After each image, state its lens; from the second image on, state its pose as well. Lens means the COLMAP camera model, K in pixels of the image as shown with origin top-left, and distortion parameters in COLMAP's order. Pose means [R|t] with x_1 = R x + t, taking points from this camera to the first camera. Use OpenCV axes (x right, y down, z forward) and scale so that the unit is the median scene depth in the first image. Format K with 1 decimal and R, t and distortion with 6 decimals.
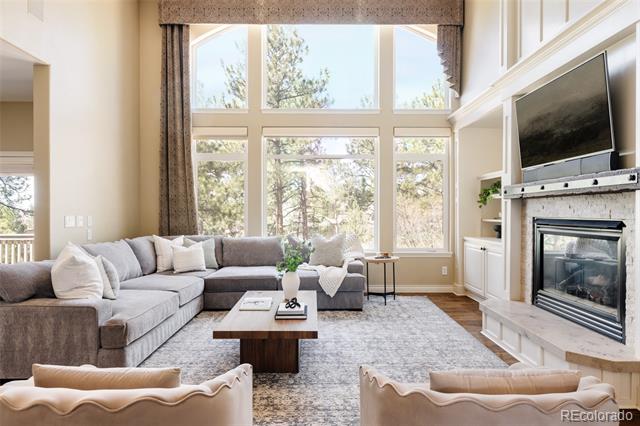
lens RADIAL K [[388.1, 0, 319.7], [0, 388.1, 213.6], [0, 0, 1]] dist [-0.007610, 0.000244]
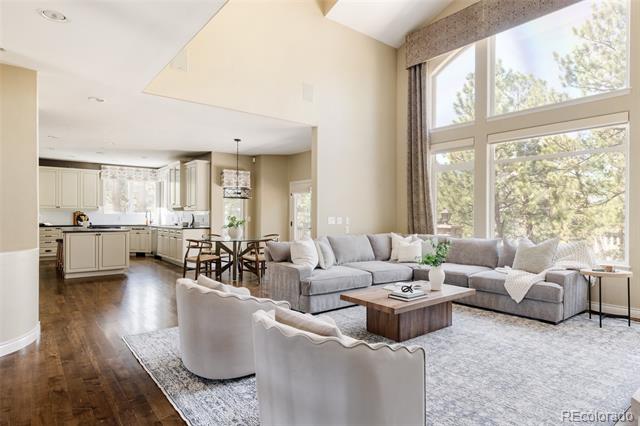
lens RADIAL K [[366.0, 0, 319.8], [0, 366.0, 214.4], [0, 0, 1]] dist [0.003960, -0.000716]
pose [[0.621642, 0.002488, -0.783298, 0.435390], [-0.007779, 0.999965, -0.002997, -0.001186], [0.783263, 0.007956, 0.621639, 0.030324]]
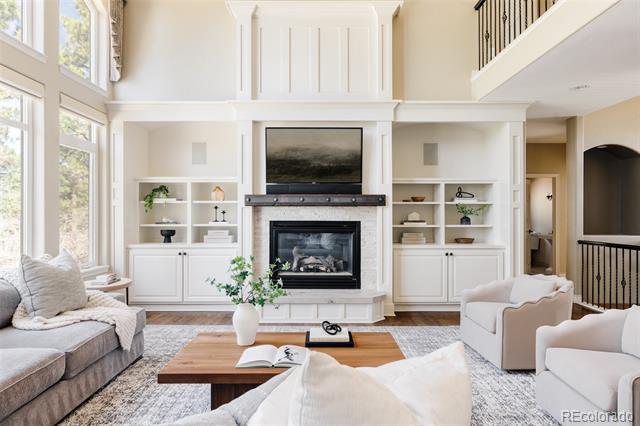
lens RADIAL K [[388.1, 0, 320.2], [0, 388.1, 211.4], [0, 0, 1]] dist [-0.007610, 0.000244]
pose [[0.006182, 0.003770, 0.999974, -0.595118], [0.003602, 0.999986, -0.003792, -0.013542], [-0.999974, 0.003625, 0.006169, 0.663041]]
